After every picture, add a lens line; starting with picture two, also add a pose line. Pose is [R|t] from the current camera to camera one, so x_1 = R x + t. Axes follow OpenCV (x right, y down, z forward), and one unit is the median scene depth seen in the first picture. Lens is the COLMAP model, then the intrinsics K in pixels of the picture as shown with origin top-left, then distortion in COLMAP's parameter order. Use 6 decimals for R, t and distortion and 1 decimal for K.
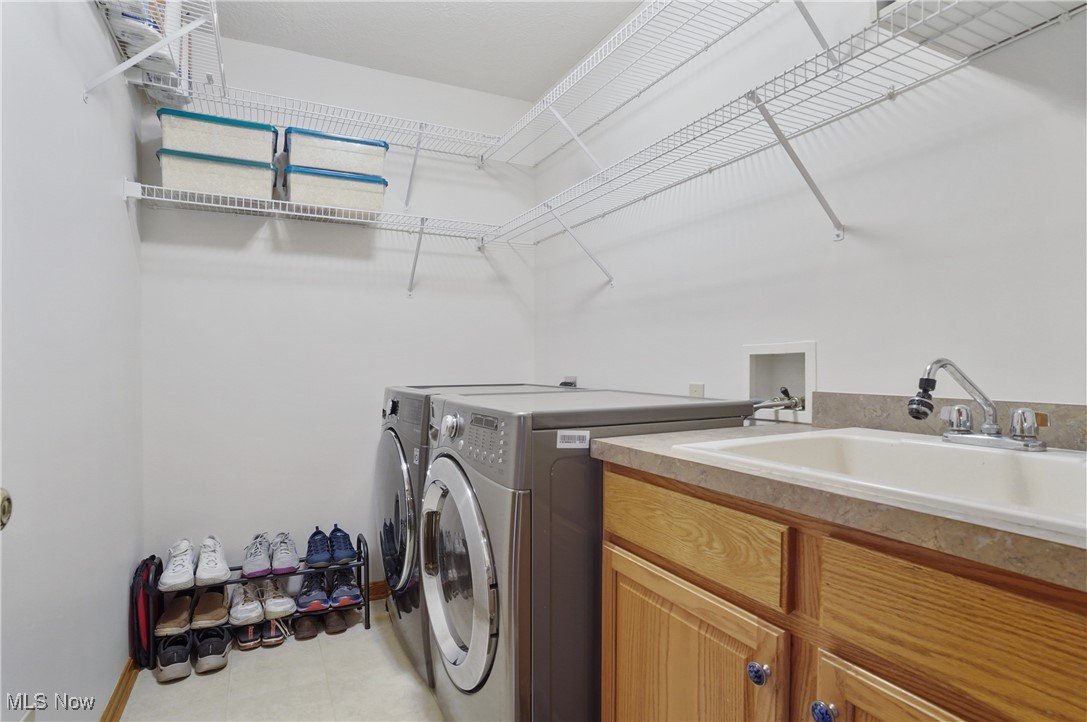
lens RADIAL K [[580.2, 0, 544.6], [0, 580.2, 362.6], [0, 0, 1]] dist [-0.004156, -0.000145]
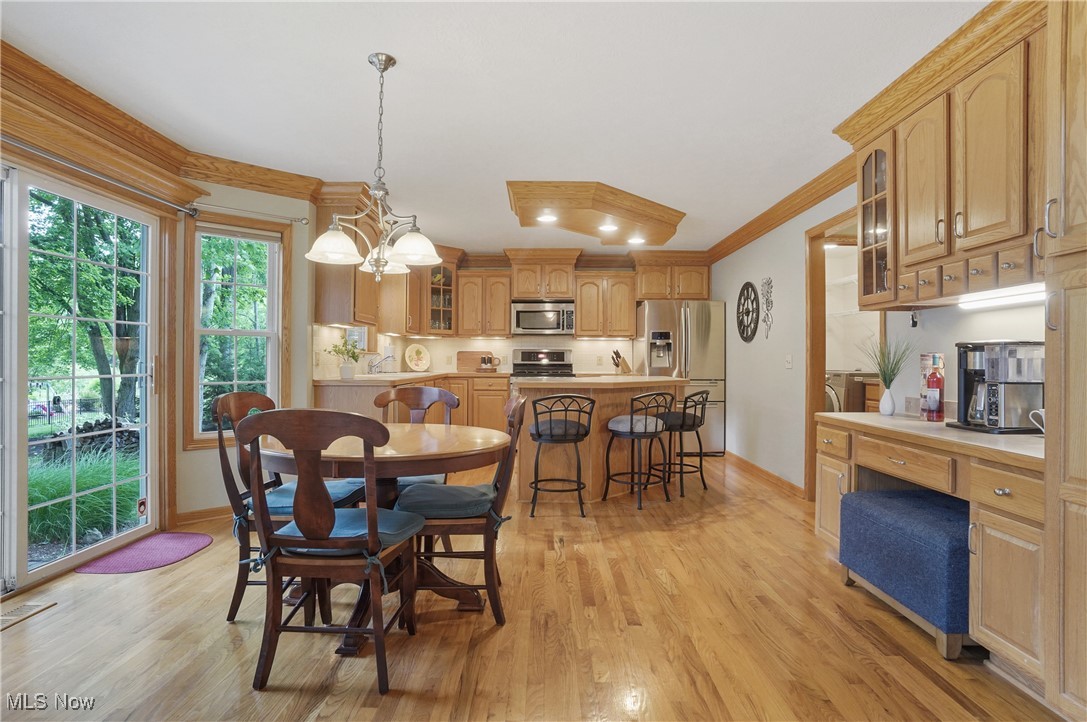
lens RADIAL K [[580.2, 0, 543.8], [0, 580.2, 360.2], [0, 0, 1]] dist [-0.004156, -0.000145]
pose [[0.893013, 0.000083, -0.450032, -0.117929], [-0.000153, 1.000000, -0.000119, -0.023795], [0.450032, 0.000176, 0.893013, -4.536610]]
